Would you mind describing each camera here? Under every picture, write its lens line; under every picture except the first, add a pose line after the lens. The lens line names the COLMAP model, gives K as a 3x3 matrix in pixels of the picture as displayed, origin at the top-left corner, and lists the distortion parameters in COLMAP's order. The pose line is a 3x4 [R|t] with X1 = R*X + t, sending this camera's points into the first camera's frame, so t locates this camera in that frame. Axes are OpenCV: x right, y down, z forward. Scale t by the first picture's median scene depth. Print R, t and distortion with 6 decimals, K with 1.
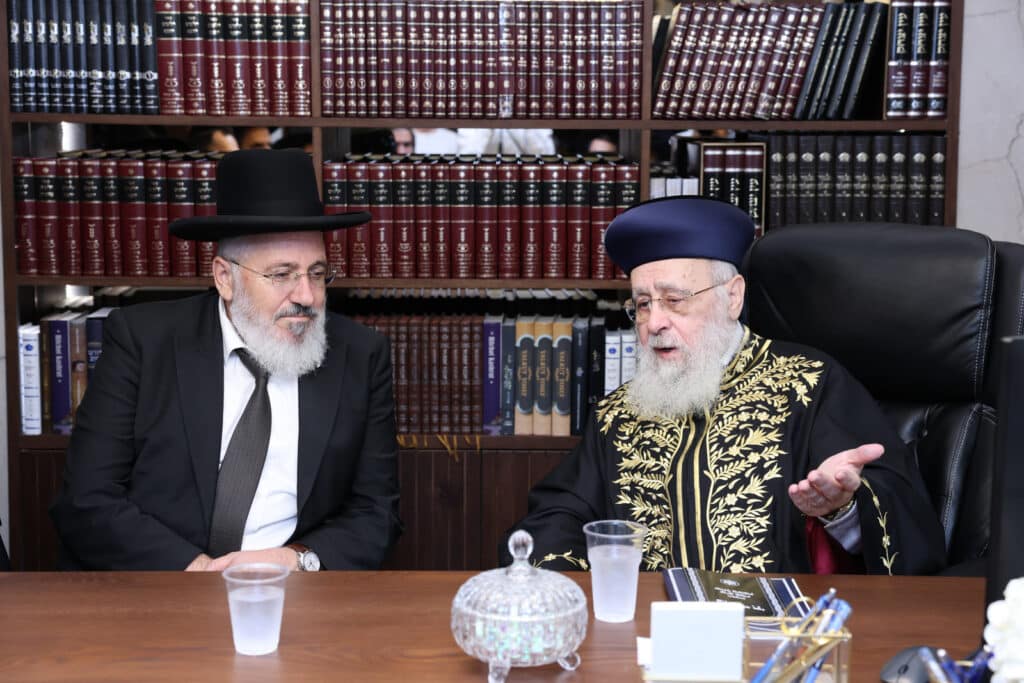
lens RADIAL K [[1708.6, 0, 514.6], [0, 1708.6, 338.1], [0, 0, 1]] dist [0.192745, -0.009244]
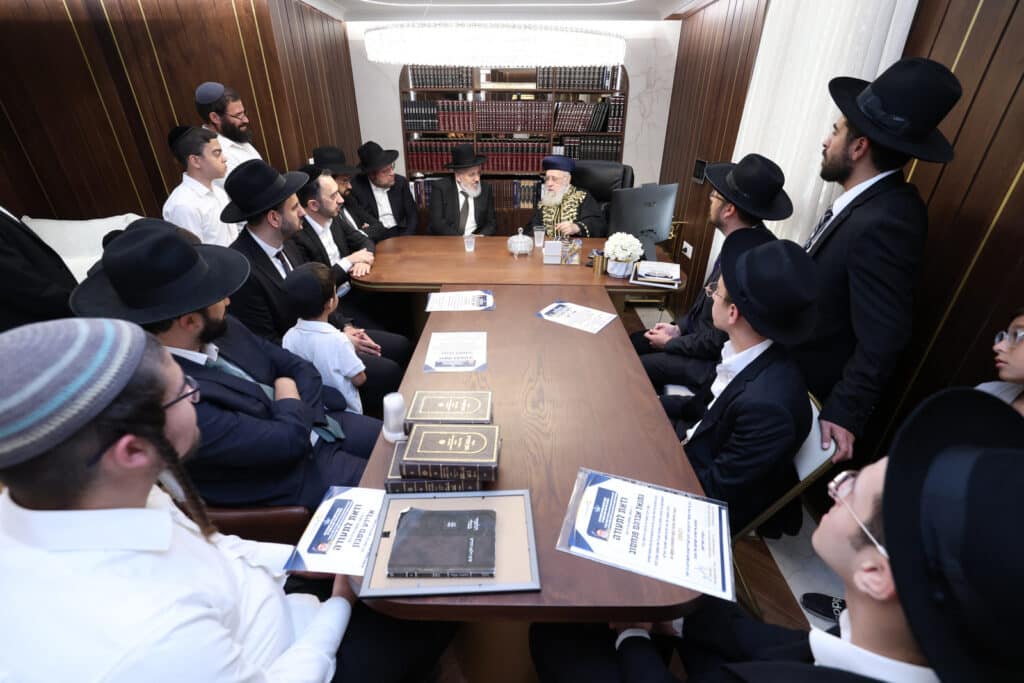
lens RADIAL K [[443.0, 0, 510.4], [0, 443.0, 332.3], [0, 0, 1]] dist [-0.037675, 0.014493]
pose [[0.999692, 0.011928, -0.021780, 0.003052], [-0.004183, 0.945432, 0.325792, -0.012227], [0.024477, -0.325601, 0.945191, -0.190989]]
